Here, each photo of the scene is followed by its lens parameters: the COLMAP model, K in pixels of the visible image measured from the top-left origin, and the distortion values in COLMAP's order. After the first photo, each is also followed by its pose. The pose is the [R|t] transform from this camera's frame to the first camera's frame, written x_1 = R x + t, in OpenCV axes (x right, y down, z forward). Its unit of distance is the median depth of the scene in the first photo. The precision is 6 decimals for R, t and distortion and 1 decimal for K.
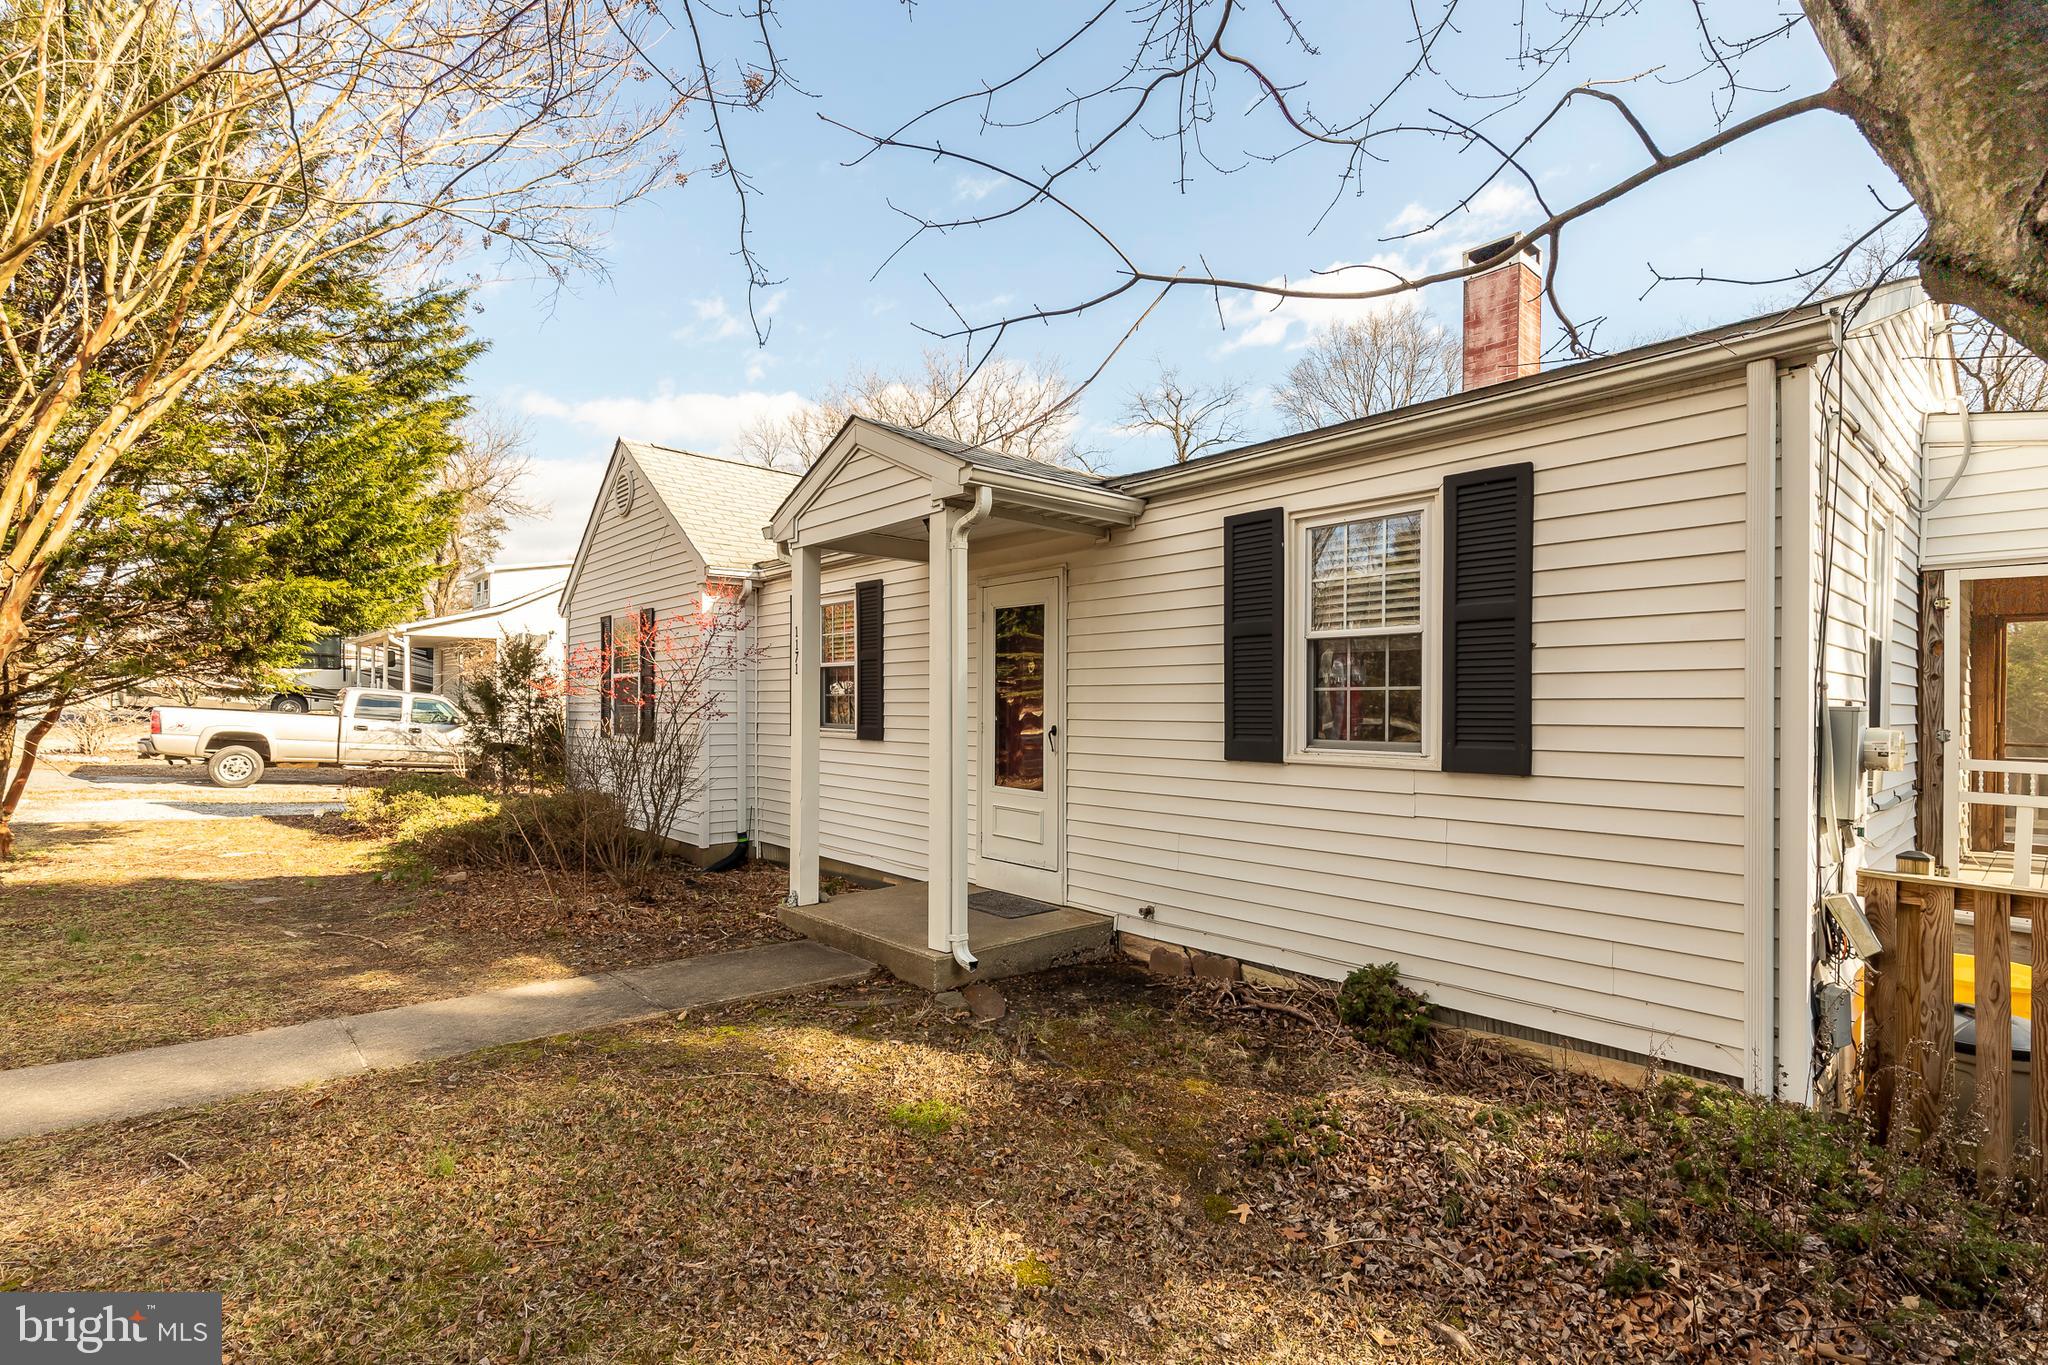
lens RADIAL K [[946.7, 0, 1021.6], [0, 946.7, 688.1], [0, 0, 1]] dist [0.004804, -0.000575]
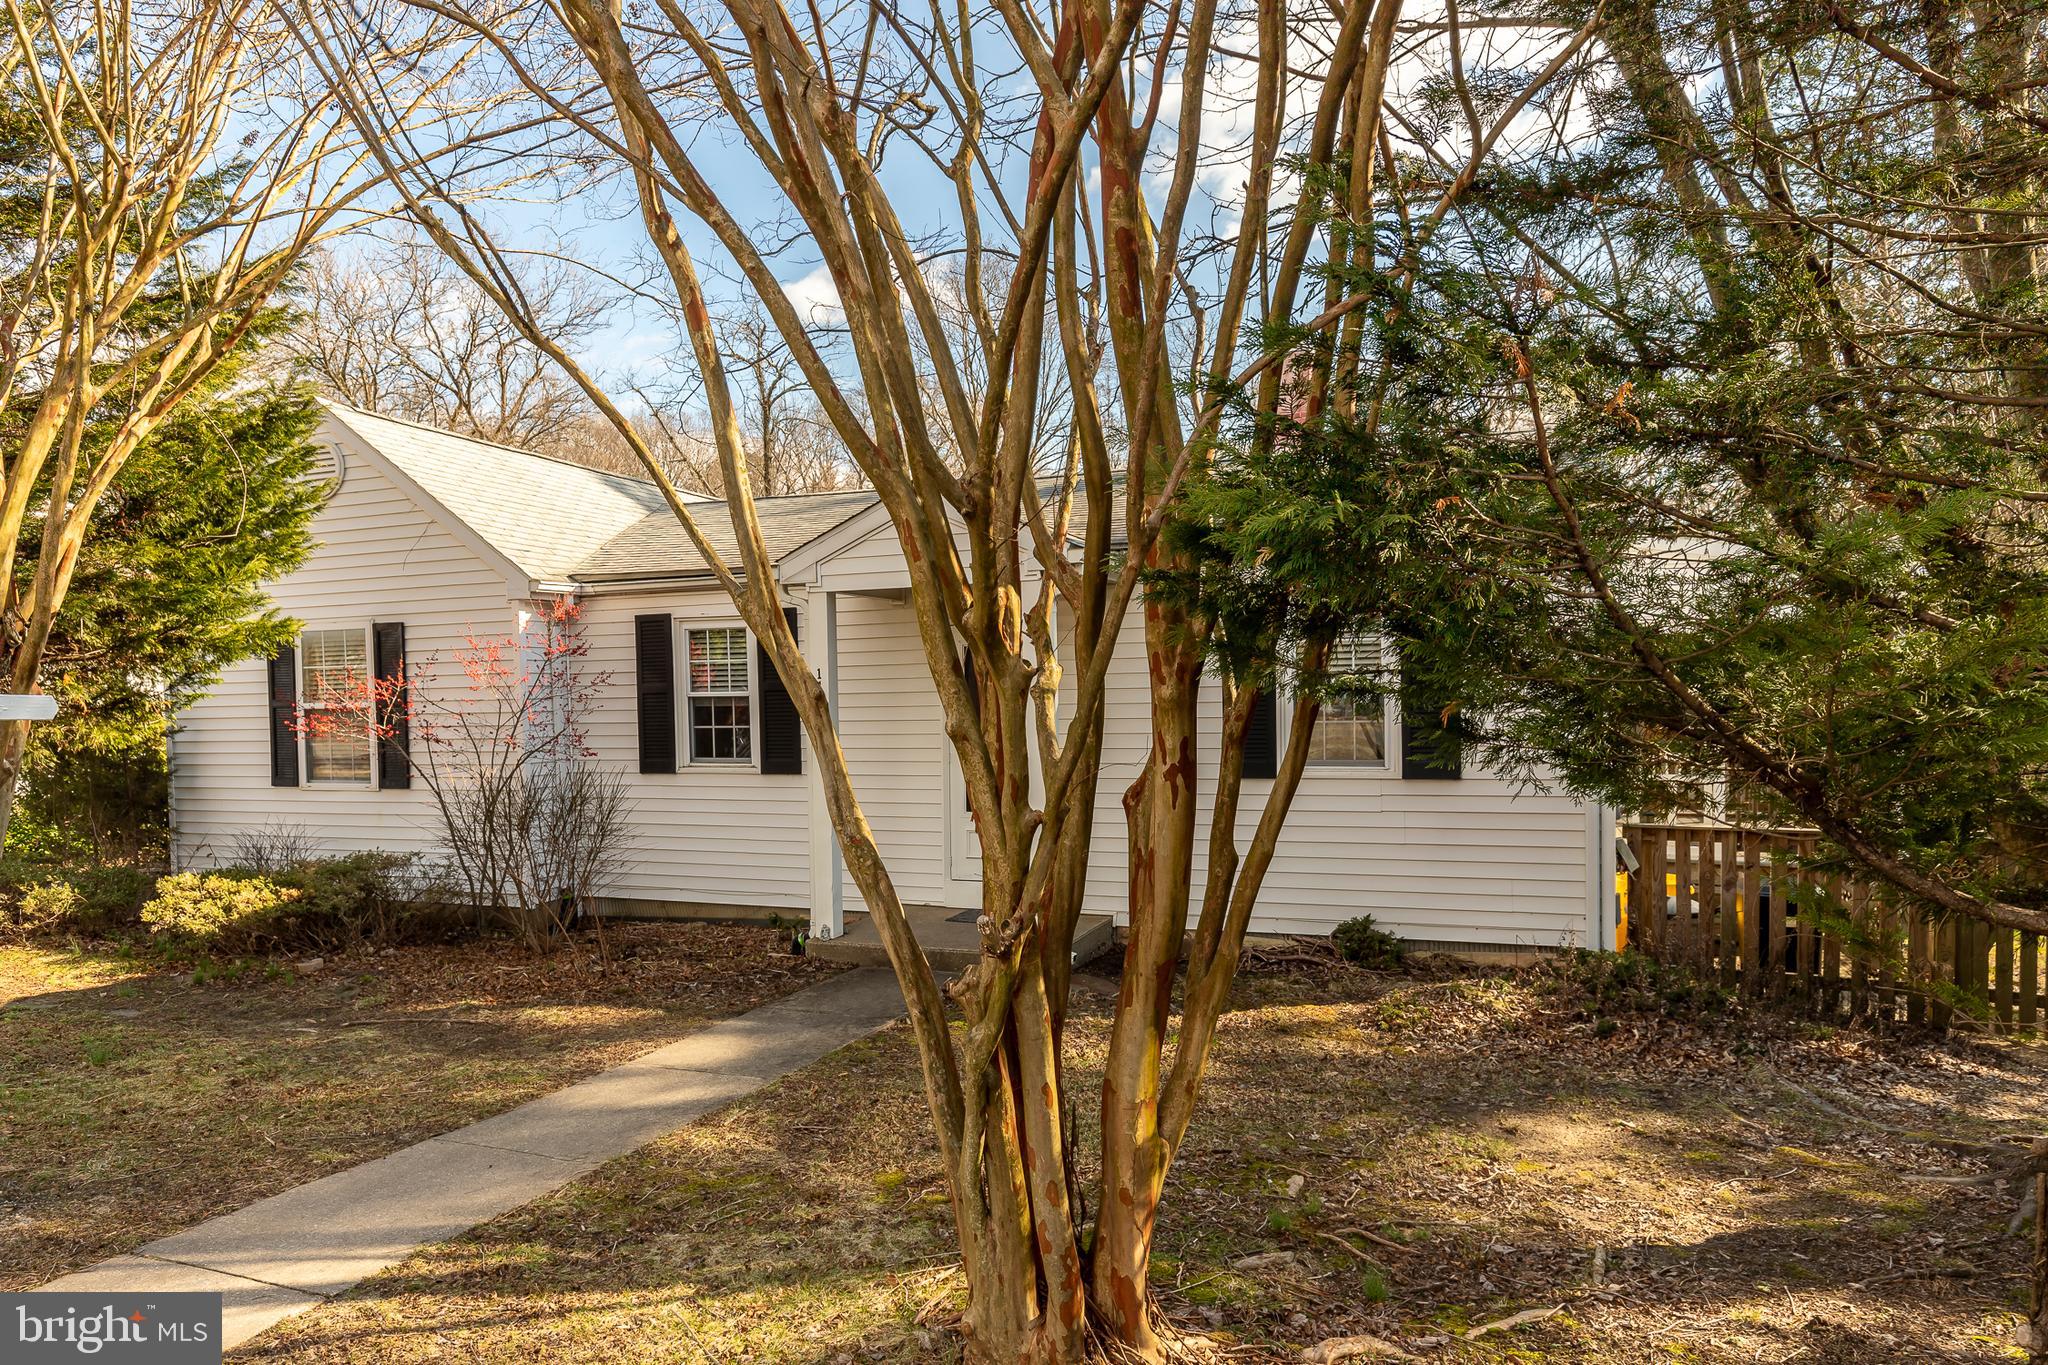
lens RADIAL K [[1274.1, 0, 1026.0], [0, 1274.1, 690.8], [0, 0, 1]] dist [0.001940, 0.000175]
pose [[0.889006, -0.021933, 0.457369, -0.954360], [0.014024, 0.999688, 0.020682, -0.094587], [-0.457680, -0.011972, 0.889036, -0.471198]]
